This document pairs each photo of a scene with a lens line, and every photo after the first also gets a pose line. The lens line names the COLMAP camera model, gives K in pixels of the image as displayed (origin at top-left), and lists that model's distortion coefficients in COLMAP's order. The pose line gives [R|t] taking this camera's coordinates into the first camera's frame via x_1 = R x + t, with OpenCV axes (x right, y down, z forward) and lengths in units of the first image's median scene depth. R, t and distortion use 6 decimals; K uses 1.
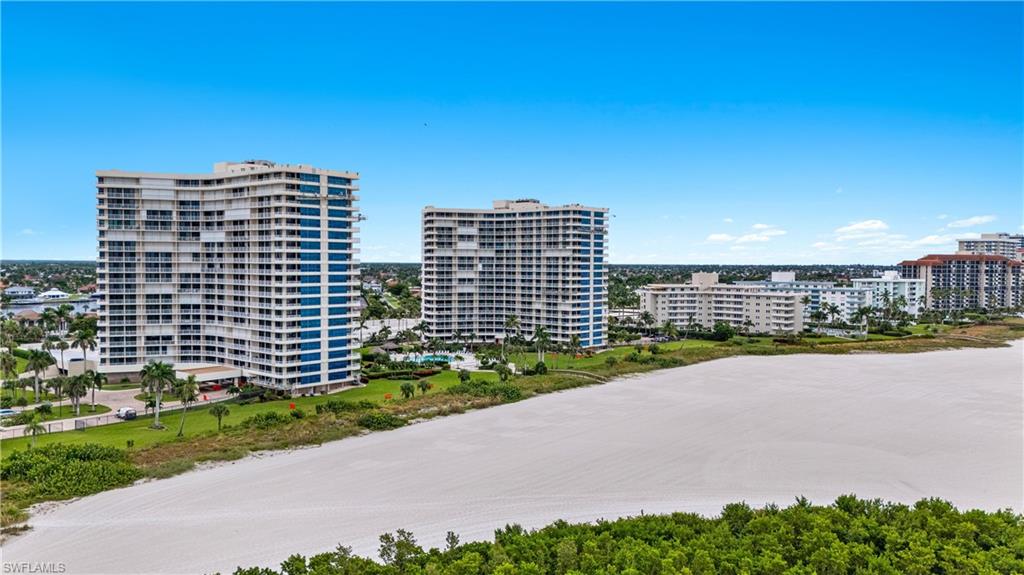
lens RADIAL K [[746.0, 0, 515.1], [0, 746.0, 291.5], [0, 0, 1]] dist [0.041499, -0.015603]
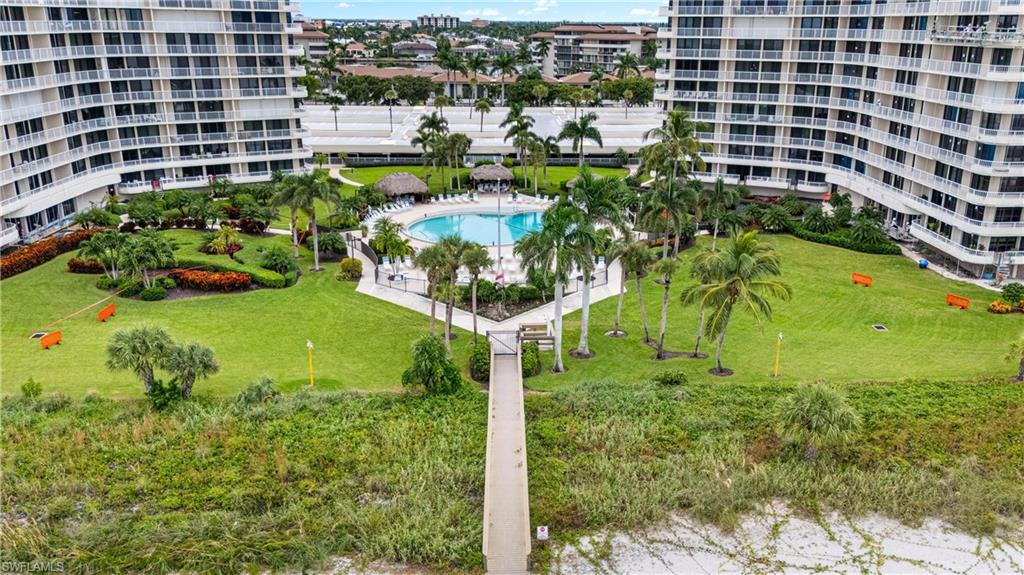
lens RADIAL K [[864.1, 0, 541.4], [0, 864.1, 318.0], [0, 0, 1]] dist [0.079067, -0.048601]
pose [[0.708470, 0.231745, -0.666607, 0.234982], [-0.030638, 0.953758, 0.299011, 0.009878], [0.705076, -0.191416, 0.682809, 0.913952]]
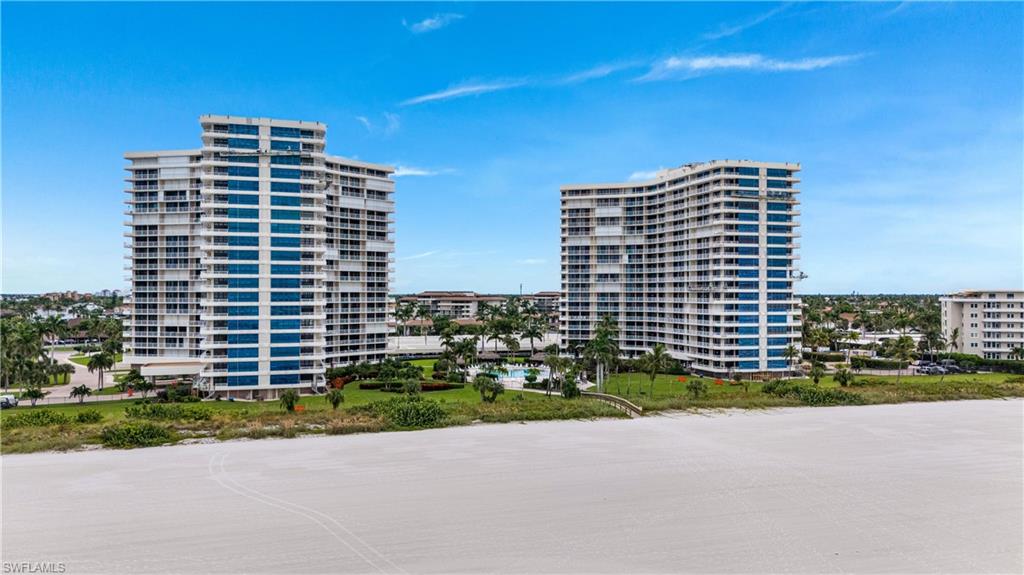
lens RADIAL K [[746.0, 0, 489.8], [0, 746.0, 282.6], [0, 0, 1]] dist [0.041499, -0.015603]
pose [[0.851182, -0.010115, -0.524773, 0.338161], [-0.016047, 0.998845, -0.045281, 0.040892], [0.524625, 0.046963, 0.850037, 0.415918]]
